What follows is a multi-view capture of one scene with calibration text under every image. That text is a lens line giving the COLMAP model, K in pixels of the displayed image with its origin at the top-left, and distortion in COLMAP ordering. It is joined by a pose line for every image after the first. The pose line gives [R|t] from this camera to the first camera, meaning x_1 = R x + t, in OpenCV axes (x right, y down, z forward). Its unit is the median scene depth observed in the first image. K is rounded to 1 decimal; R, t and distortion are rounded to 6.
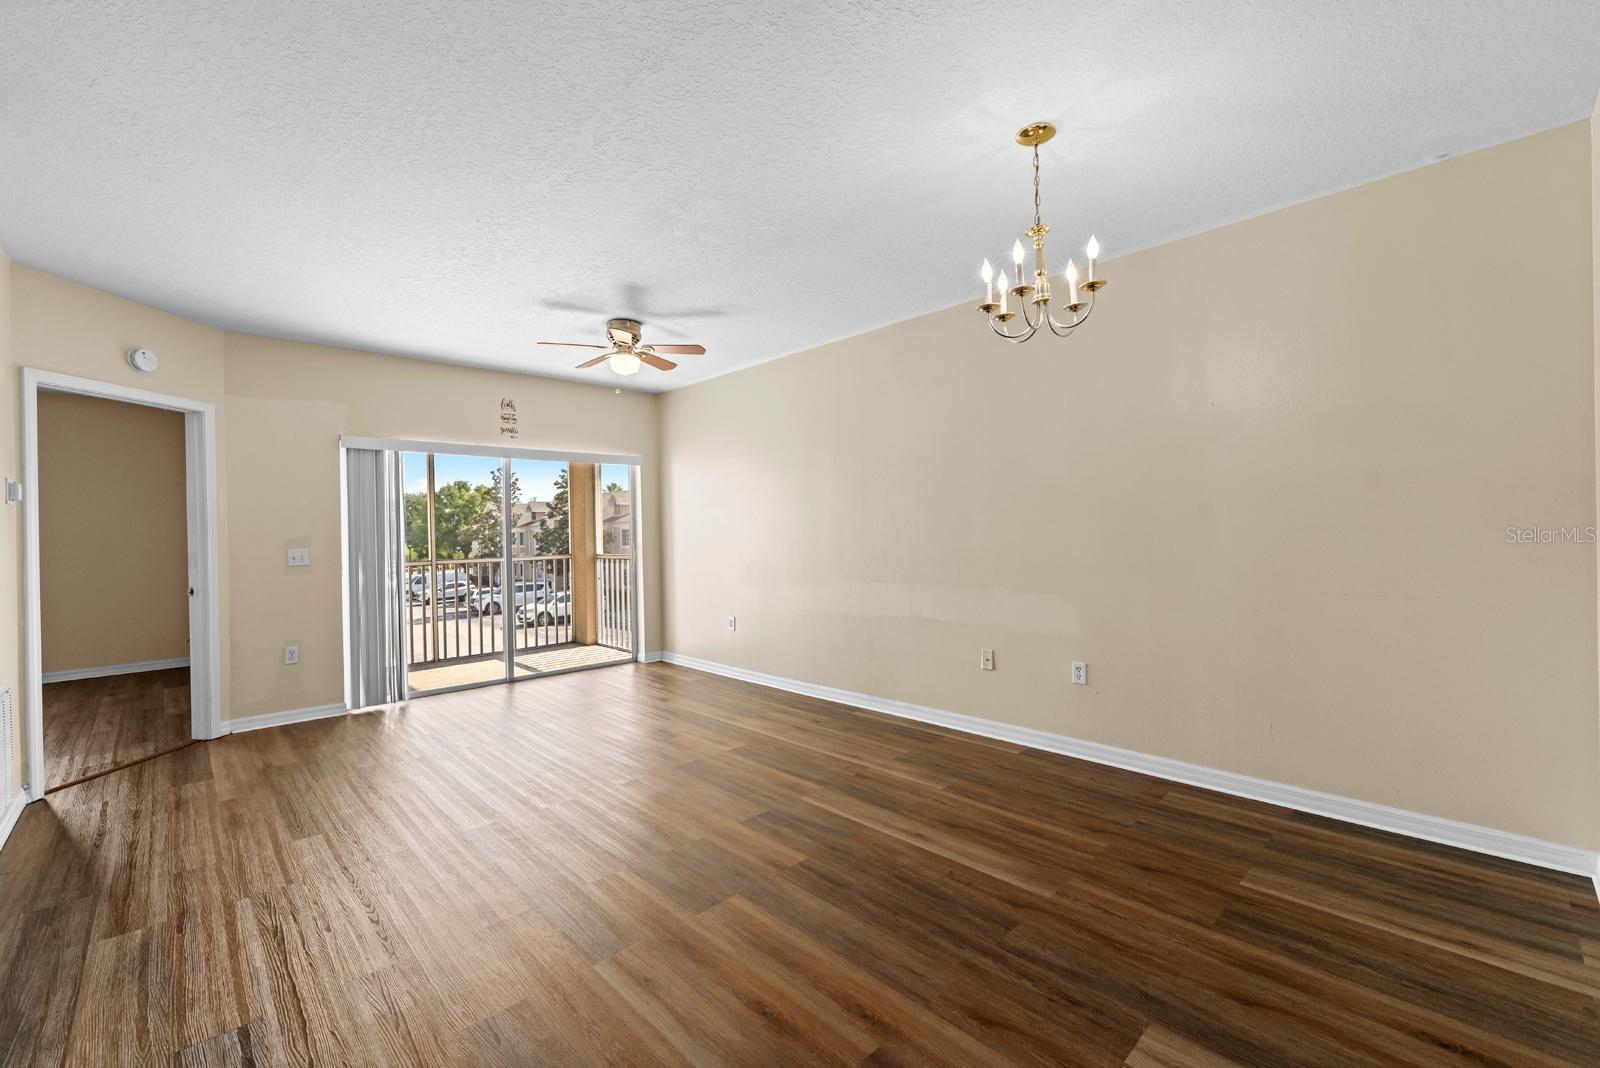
lens RADIAL K [[671.3, 0, 800.0], [0, 671.3, 534.0], [0, 0, 1]] dist [0.000245, -0.000427]
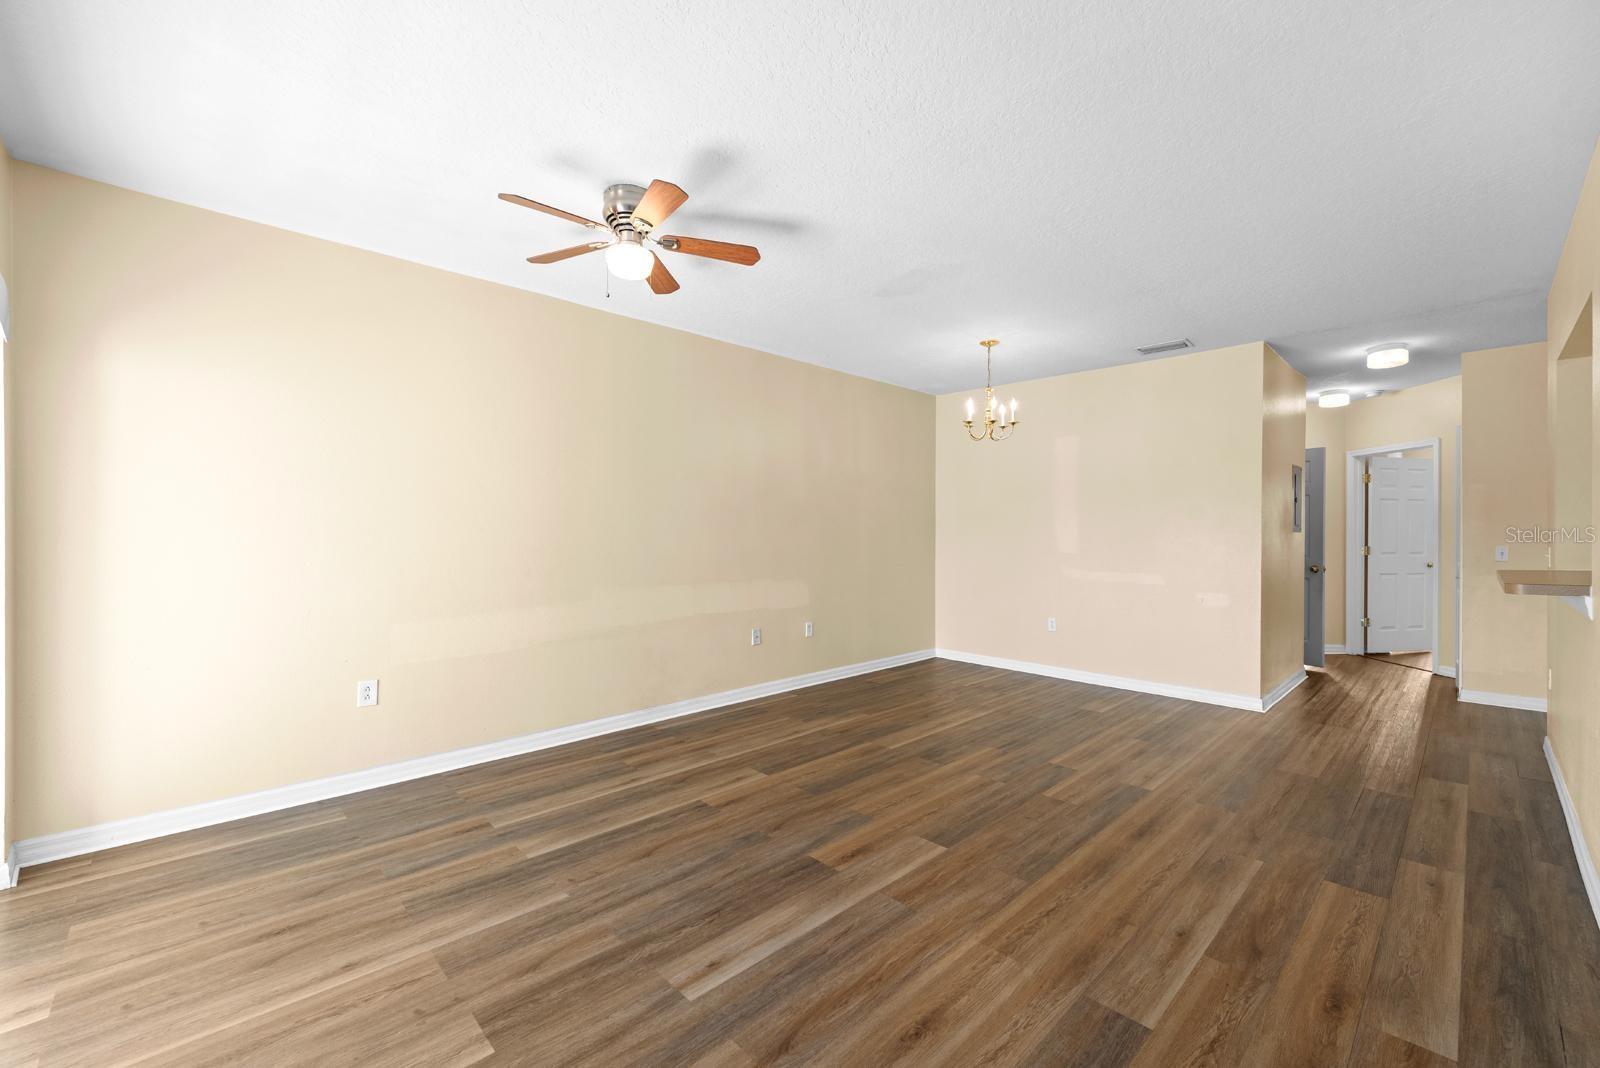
lens RADIAL K [[649.9, 0, 800.0], [0, 649.9, 534.0], [0, 0, 1]] dist [-0.002881, -0.000479]
pose [[-0.005150, 0.014668, 0.999879, -0.933964], [0.003512, 0.999887, -0.014650, 0.011242], [-0.999981, 0.003436, -0.005201, 0.910945]]
